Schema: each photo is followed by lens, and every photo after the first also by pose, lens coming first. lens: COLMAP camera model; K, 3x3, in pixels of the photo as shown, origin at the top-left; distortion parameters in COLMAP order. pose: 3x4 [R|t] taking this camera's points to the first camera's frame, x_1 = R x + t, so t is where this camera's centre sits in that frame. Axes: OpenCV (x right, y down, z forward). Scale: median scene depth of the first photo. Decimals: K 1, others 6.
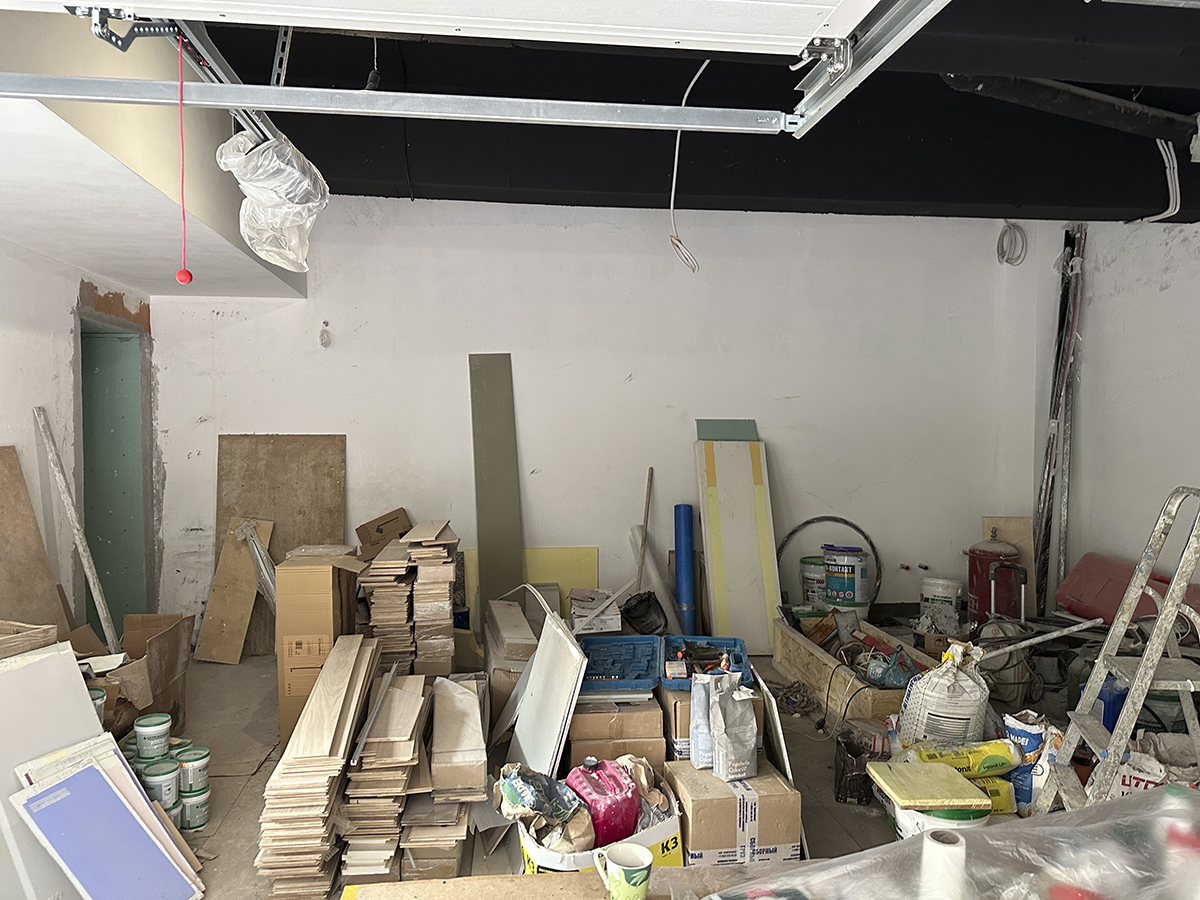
lens RADIAL K [[844.9, 0, 592.7], [0, 844.9, 453.1], [0, 0, 1]] dist [0.022529, -0.005264]
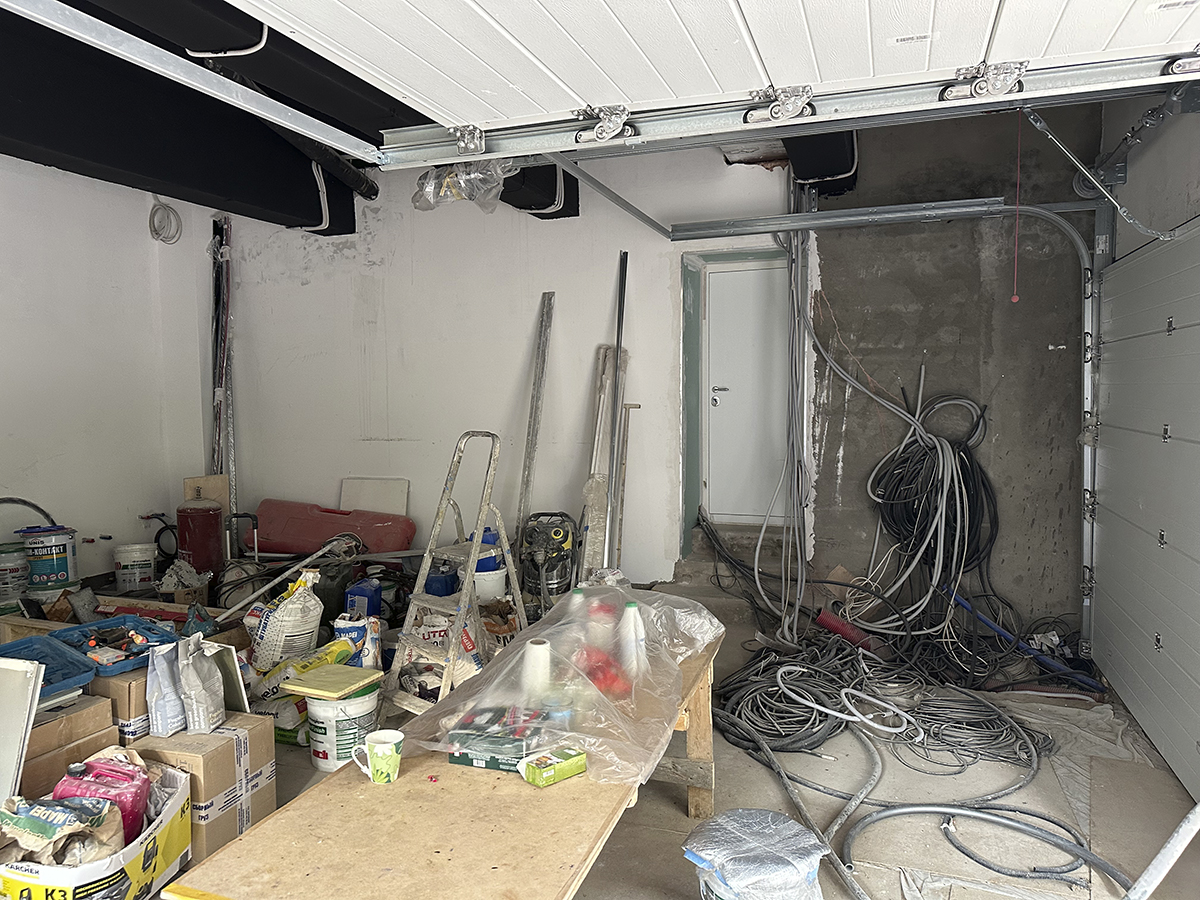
lens RADIAL K [[844.9, 0, 592.7], [0, 844.9, 453.1], [0, 0, 1]] dist [0.022529, -0.005264]
pose [[0.459134, -0.074600, 0.885229, -0.299944], [0.041571, 0.997181, 0.062473, -0.003594], [-0.887394, 0.008116, 0.460940, 0.048165]]
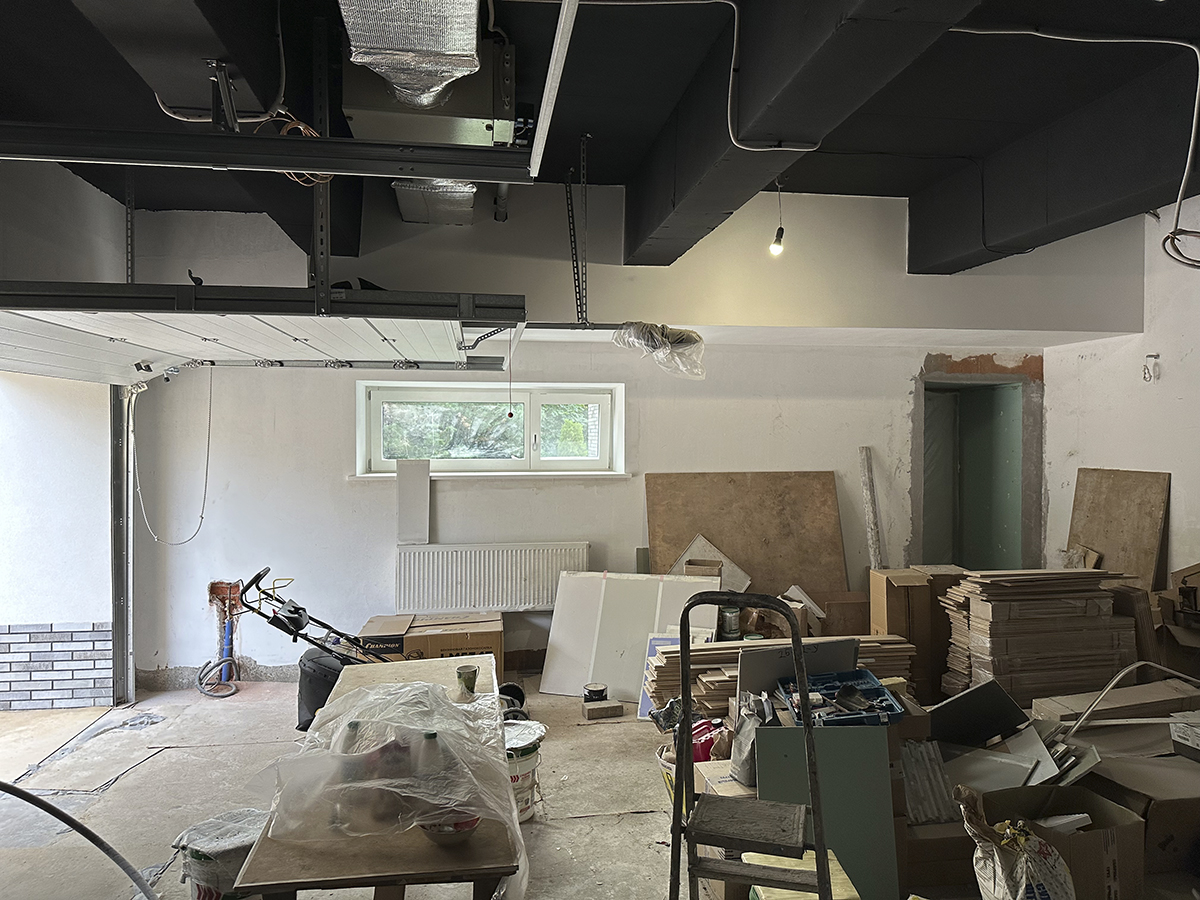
lens RADIAL K [[844.9, 0, 592.7], [0, 844.9, 453.1], [0, 0, 1]] dist [0.022529, -0.005264]
pose [[0.010198, 0.024112, -0.999657, 0.762470], [-0.032554, 0.999187, 0.023768, -0.054438], [0.999418, 0.032300, 0.010974, 0.424990]]
